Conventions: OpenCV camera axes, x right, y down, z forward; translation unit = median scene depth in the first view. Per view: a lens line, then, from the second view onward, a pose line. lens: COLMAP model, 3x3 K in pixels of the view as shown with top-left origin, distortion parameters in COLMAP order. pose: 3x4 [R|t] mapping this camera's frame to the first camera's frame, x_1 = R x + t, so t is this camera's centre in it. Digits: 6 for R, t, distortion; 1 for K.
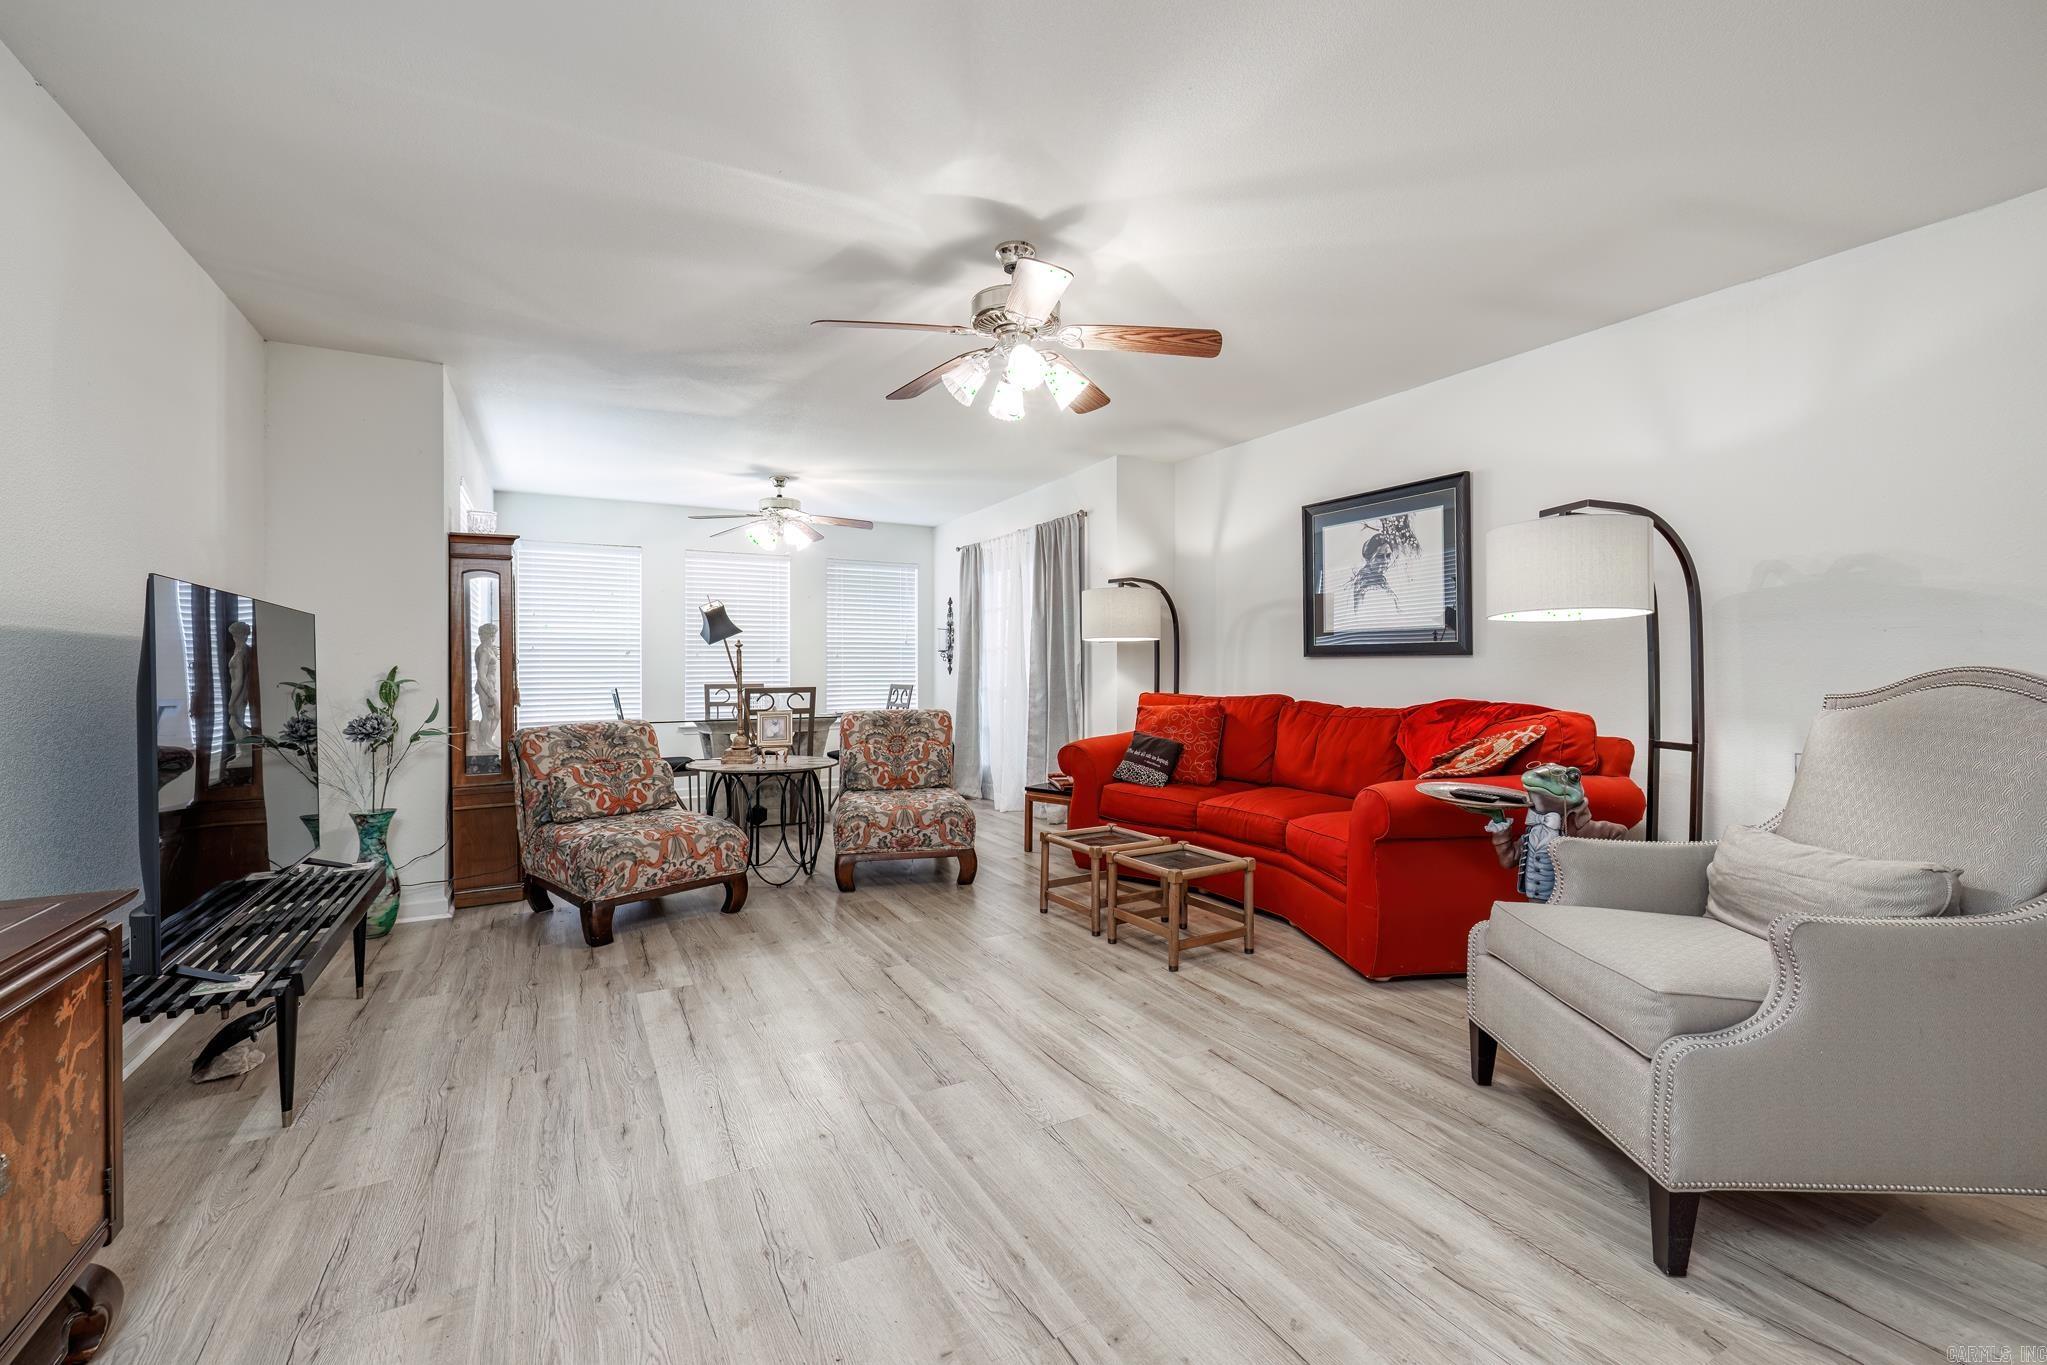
lens RADIAL K [[862.1, 0, 1011.8], [0, 862.1, 672.8], [0, 0, 1]] dist [0.000875, 0.000057]
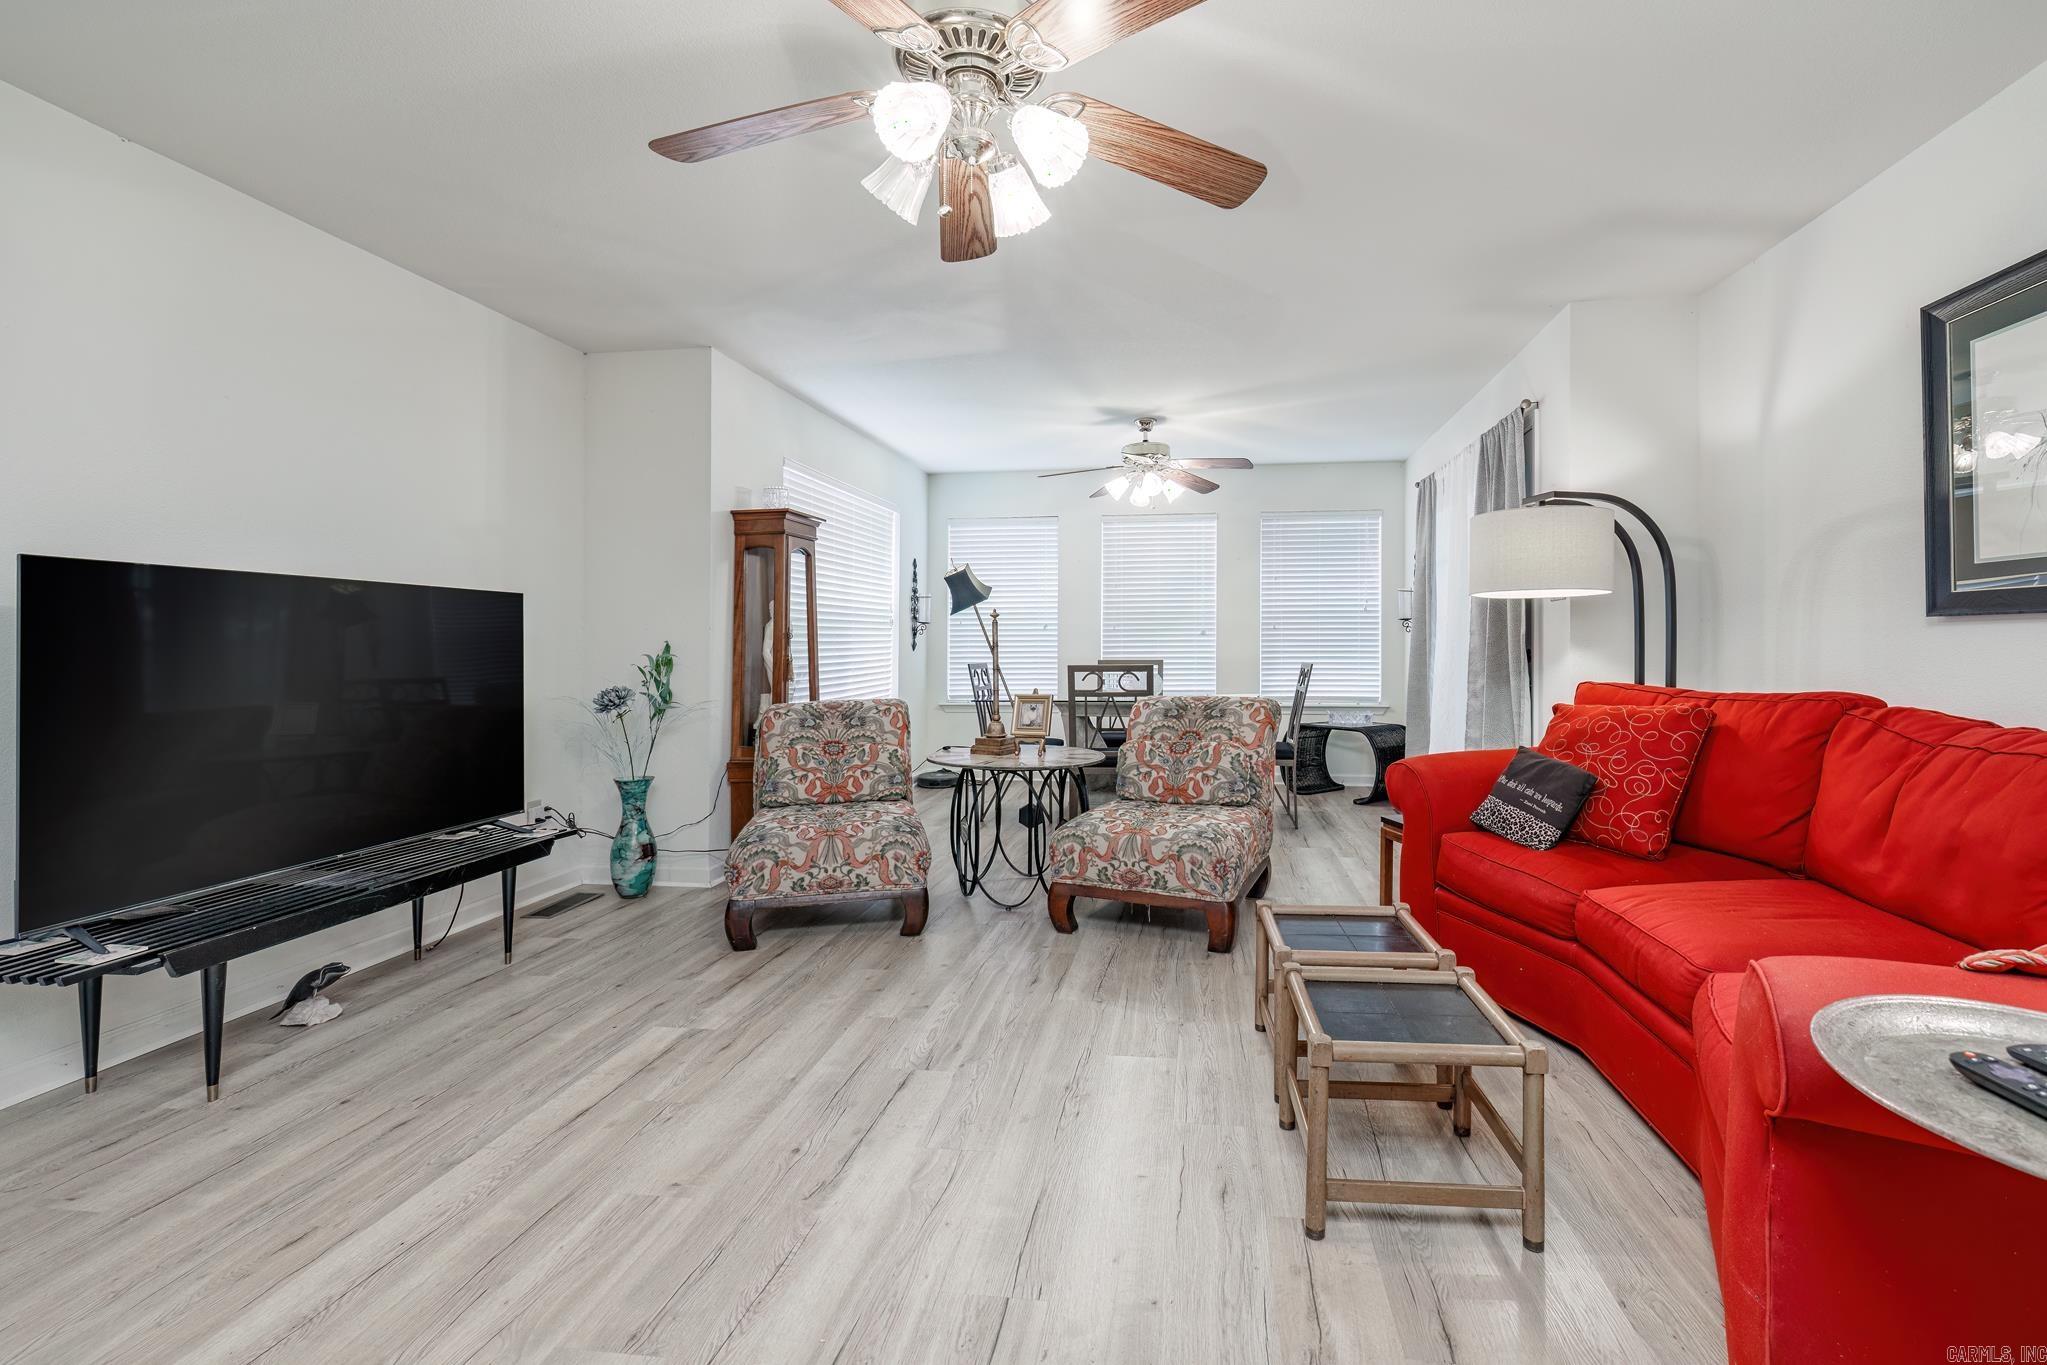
lens RADIAL K [[899.1, 0, 1023.8], [0, 899.1, 641.0], [0, 0, 1]] dist [0.002817, -0.000039]
pose [[0.810823, -0.002909, -0.585284, 0.239129], [-0.000396, 0.999985, -0.005518, -0.001865], [0.585291, 0.004706, 0.810810, 0.309960]]
